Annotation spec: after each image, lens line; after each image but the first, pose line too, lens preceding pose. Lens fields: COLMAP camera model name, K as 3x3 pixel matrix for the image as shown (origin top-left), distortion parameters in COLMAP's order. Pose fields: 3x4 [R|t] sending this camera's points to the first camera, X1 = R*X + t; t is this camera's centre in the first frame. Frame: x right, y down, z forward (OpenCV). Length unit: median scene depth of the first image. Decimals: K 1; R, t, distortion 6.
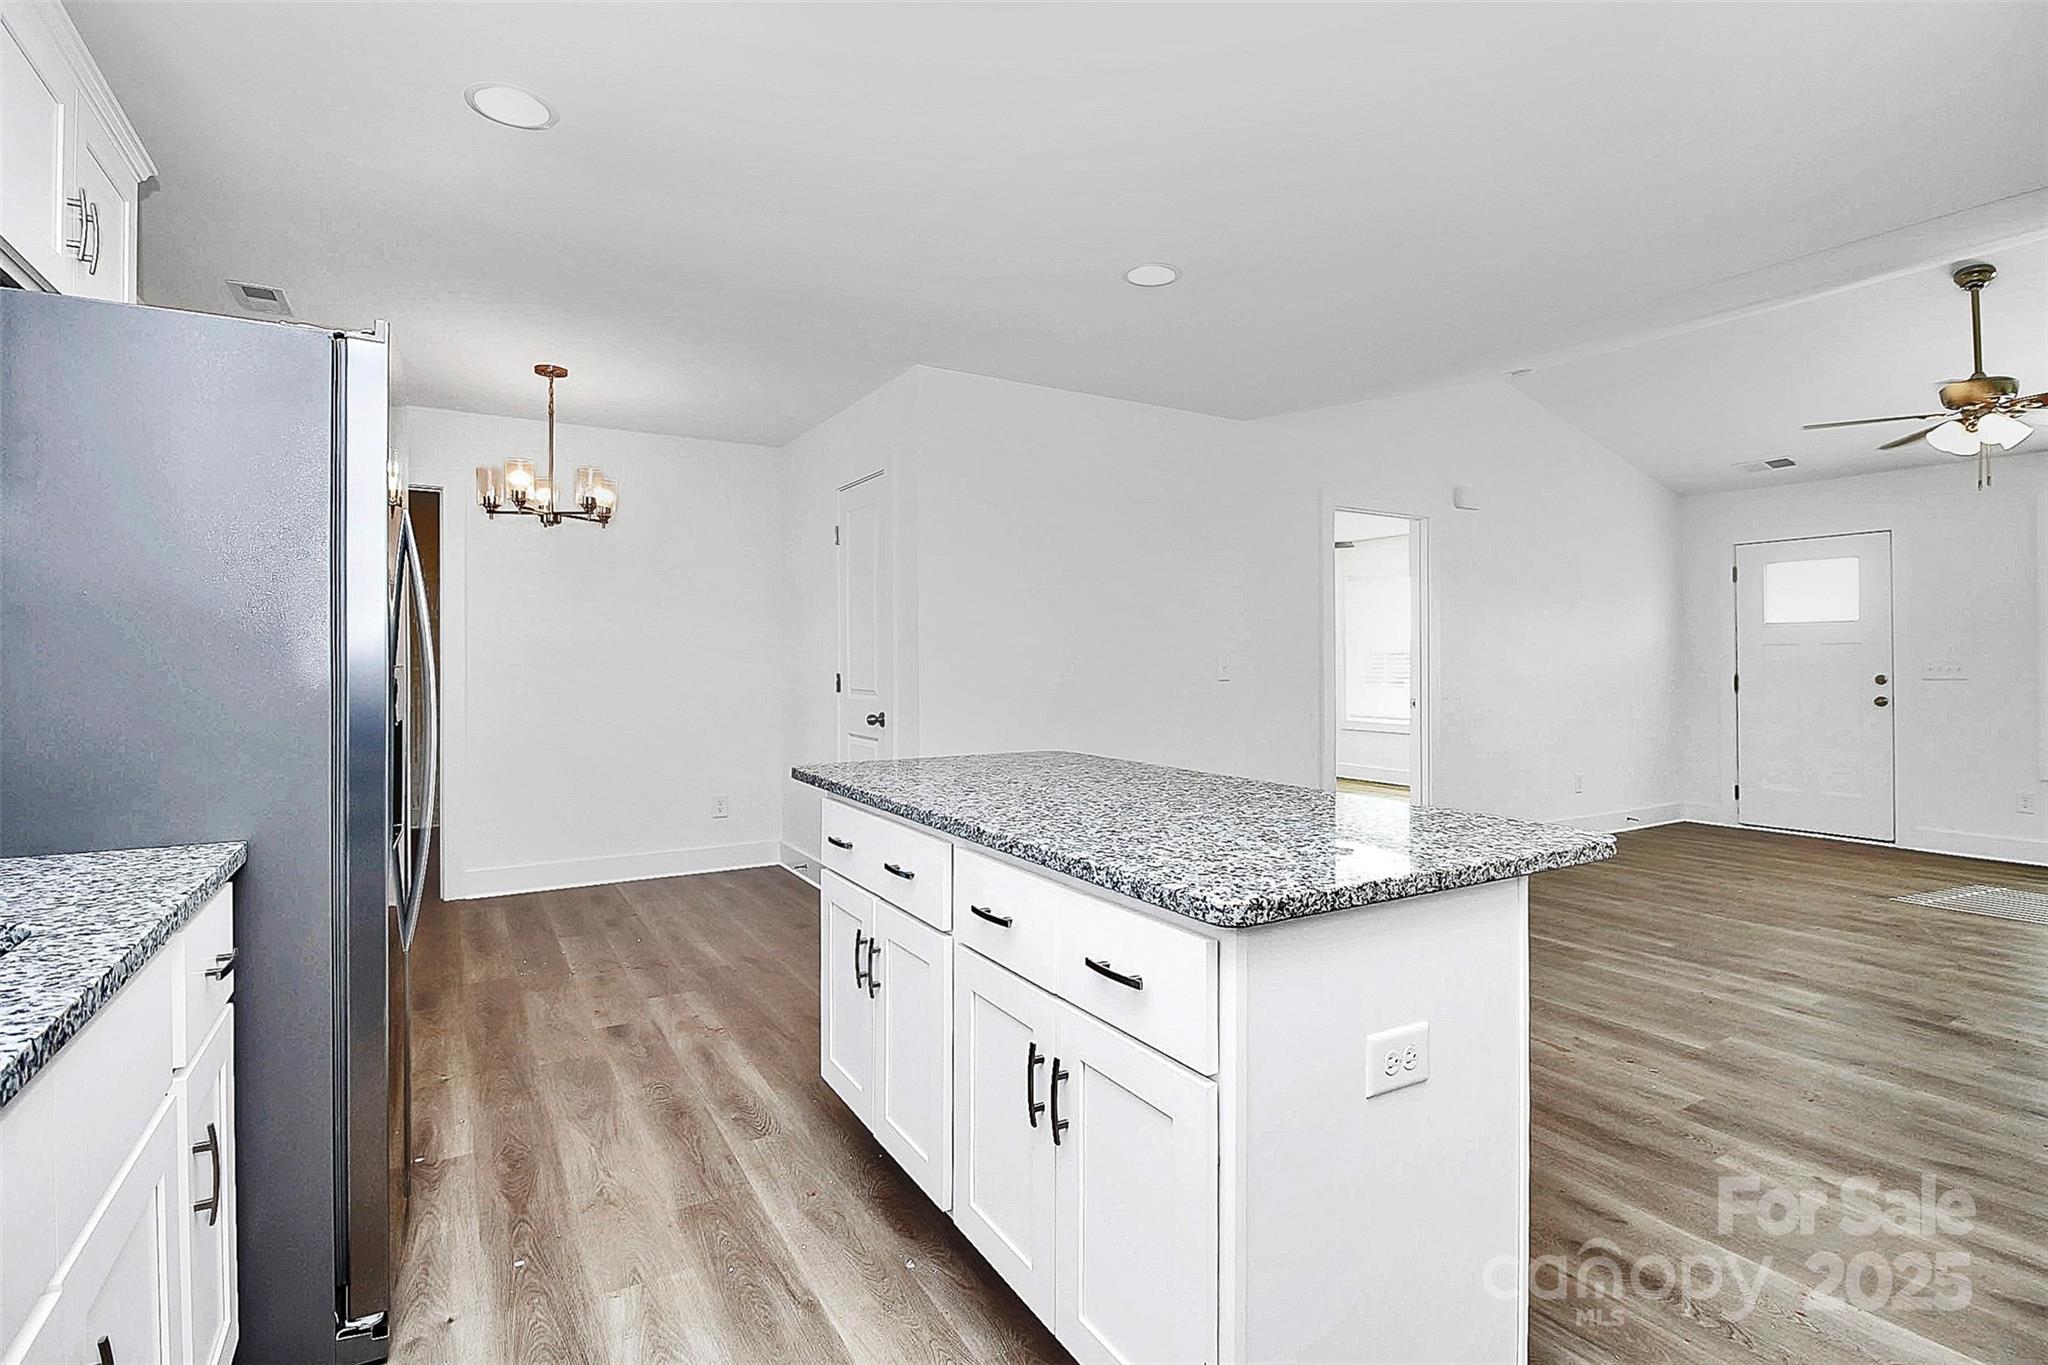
lens RADIAL K [[970.6, 0, 1035.2], [0, 970.6, 647.5], [0, 0, 1]] dist [0.000390, -0.010323]
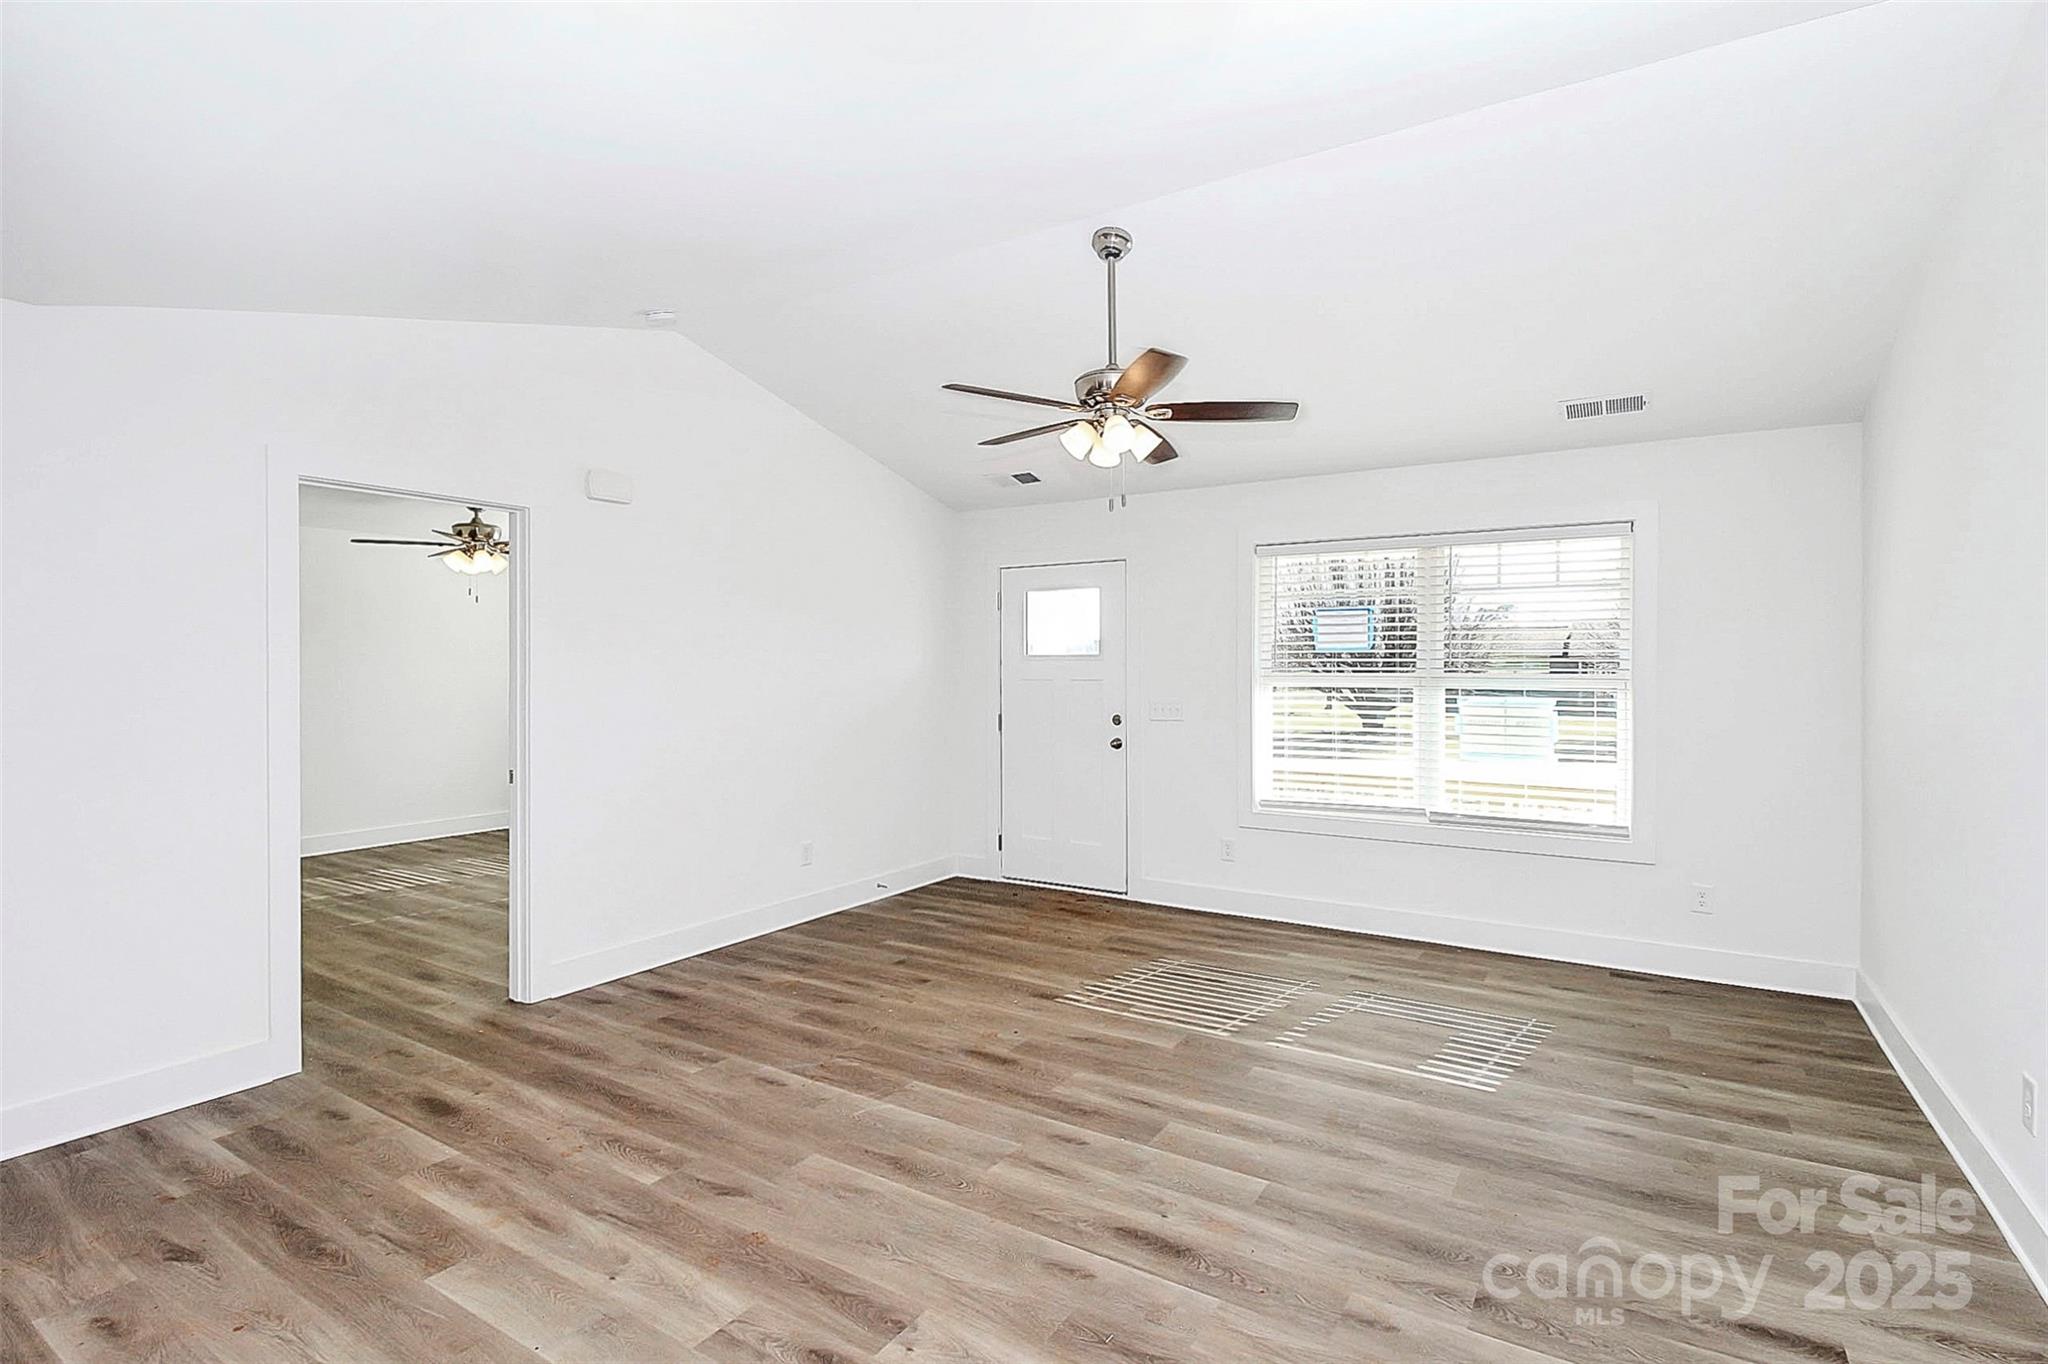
lens RADIAL K [[970.6, 0, 1032.3], [0, 970.6, 669.7], [0, 0, 1]] dist [0.000390, -0.010323]
pose [[0.891152, -0.000346, 0.453705, 0.567287], [-0.005917, 0.999906, 0.012385, -0.038355], [-0.453667, -0.013722, 0.891066, 0.307960]]
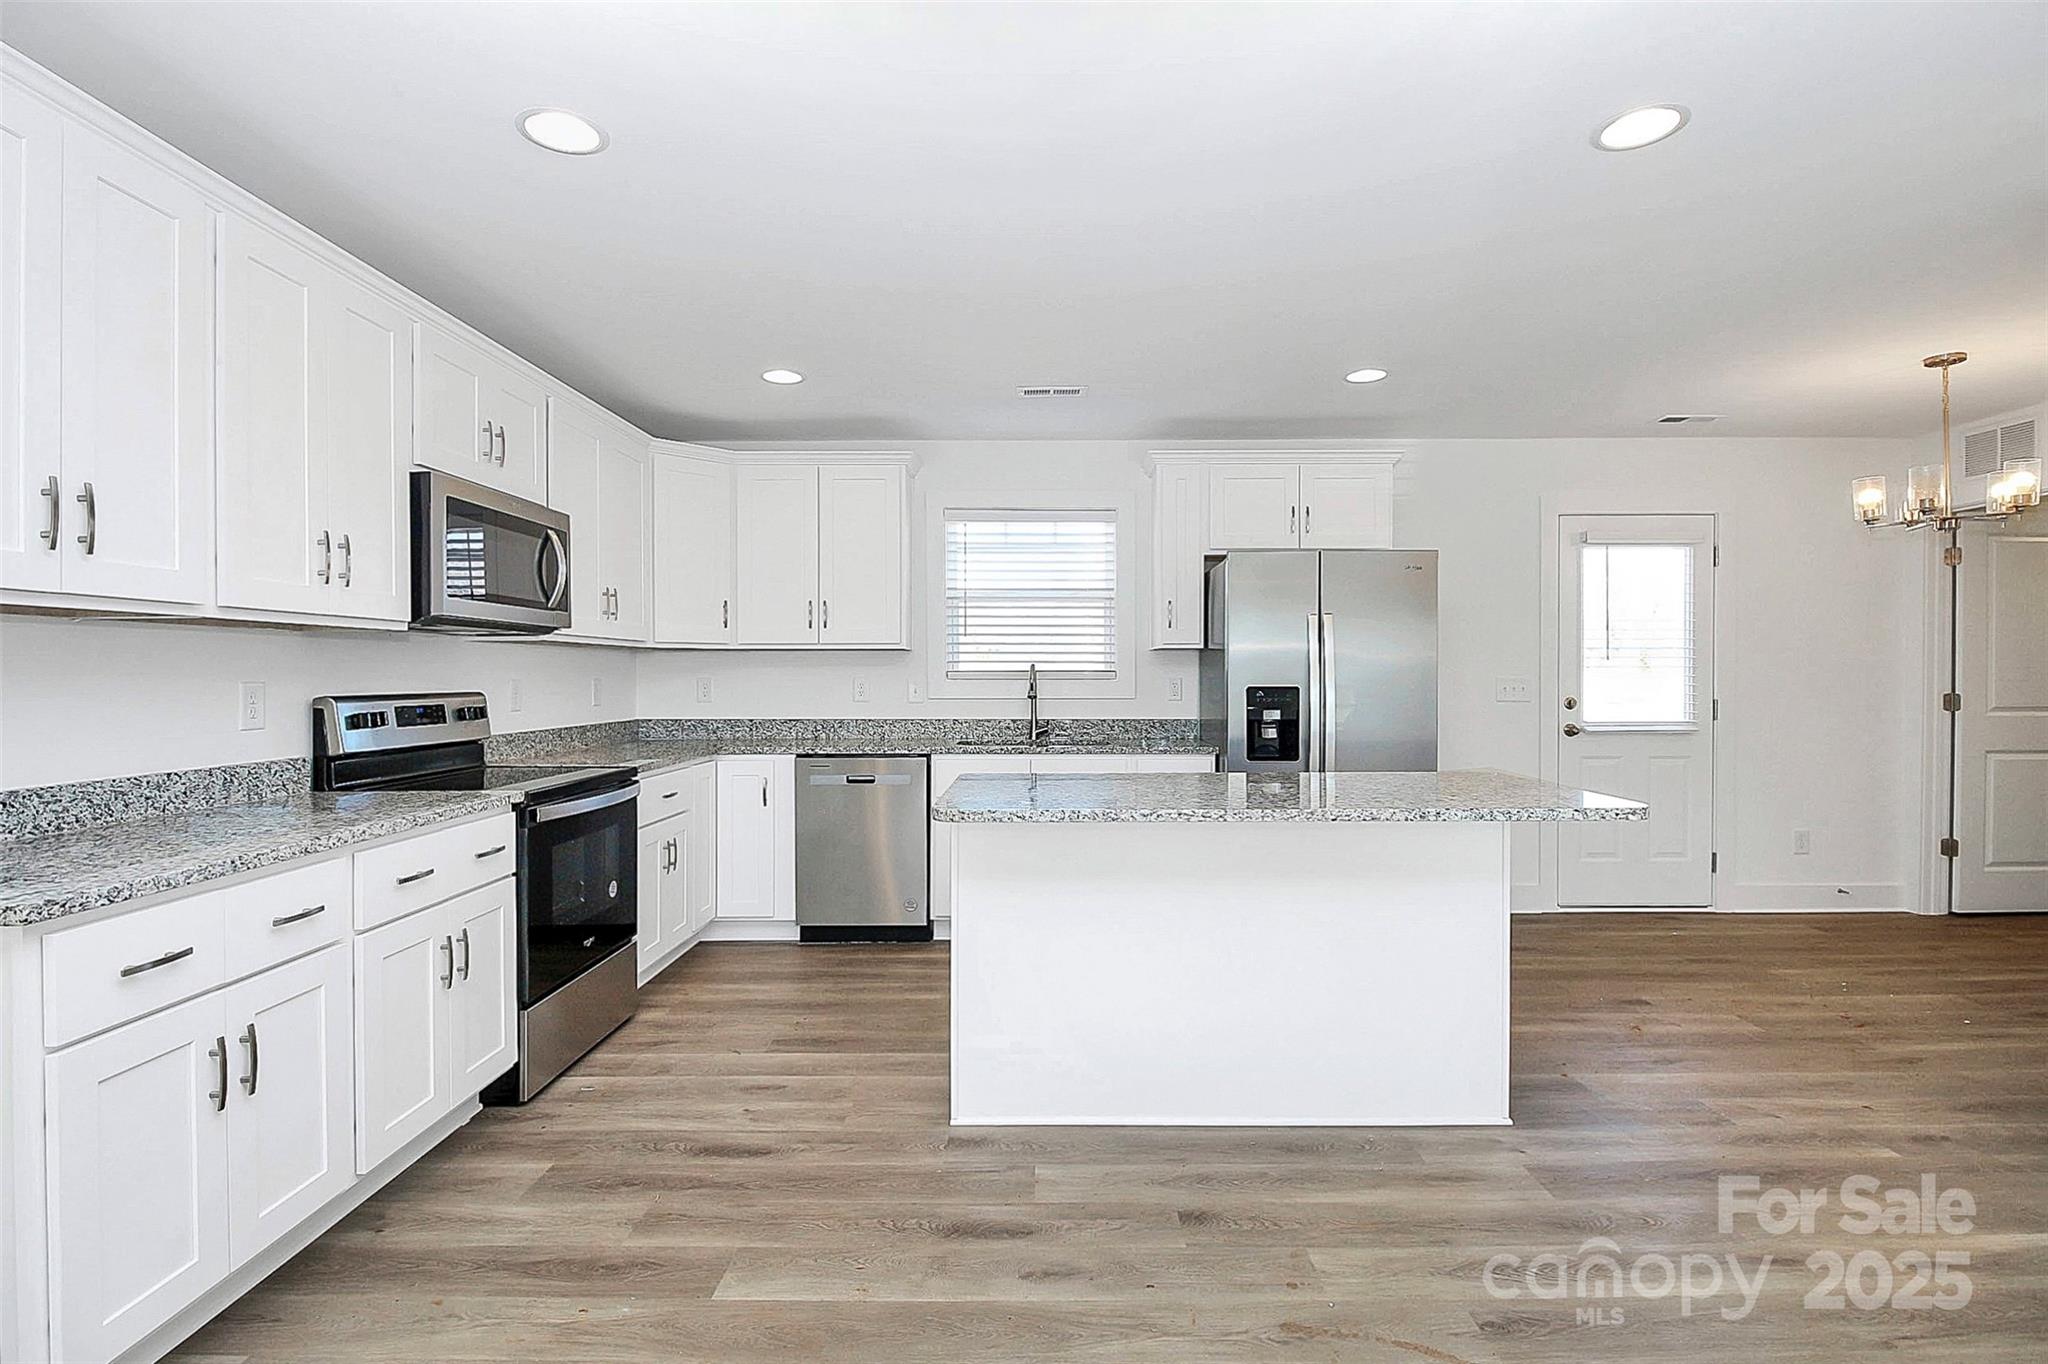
lens RADIAL K [[970.6, 0, 1037.5], [0, 970.6, 678.2], [0, 0, 1]] dist [0.000390, -0.010323]
pose [[-0.520874, 0.002700, -0.853629, 0.693576], [0.012600, 0.999910, -0.004526, 0.002821], [0.853541, -0.013113, -0.520861, 0.743616]]
